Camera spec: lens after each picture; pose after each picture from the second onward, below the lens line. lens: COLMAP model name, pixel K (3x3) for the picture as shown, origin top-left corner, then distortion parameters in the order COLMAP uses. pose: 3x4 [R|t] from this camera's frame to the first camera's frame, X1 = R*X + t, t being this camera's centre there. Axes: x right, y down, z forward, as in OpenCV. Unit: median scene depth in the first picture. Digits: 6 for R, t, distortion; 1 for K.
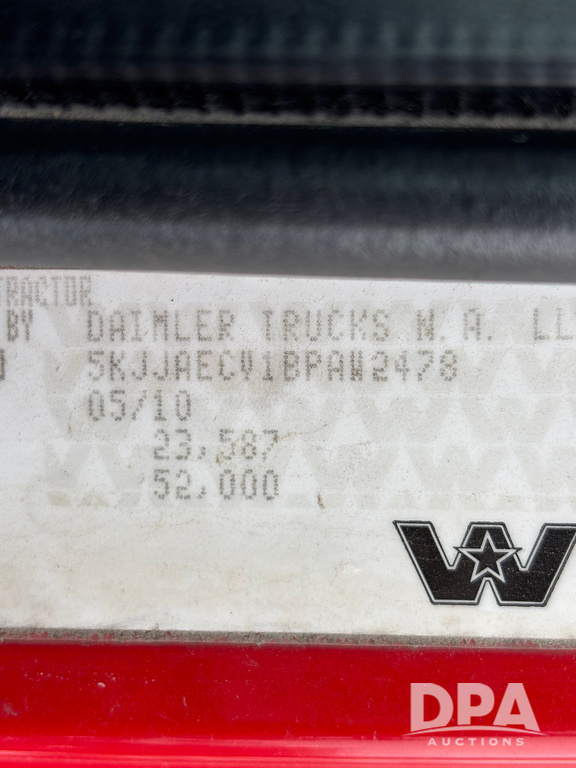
lens RADIAL K [[1241.6, 0, 285.3], [0, 1241.6, 381.1], [0, 0, 1]] dist [0.136842, 0.000000]
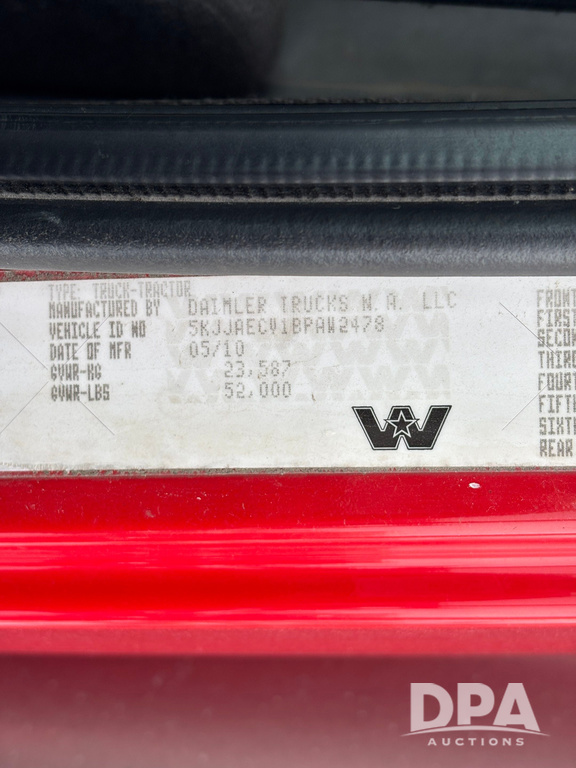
lens RADIAL K [[1241.6, 0, 290.8], [0, 1241.6, 389.6], [0, 0, 1]] dist [0.136842, 0.000000]
pose [[0.999205, -0.016909, -0.036106, 0.062810], [0.016130, 0.999633, -0.021760, 0.126317], [0.036461, 0.021160, 0.999111, -0.888032]]
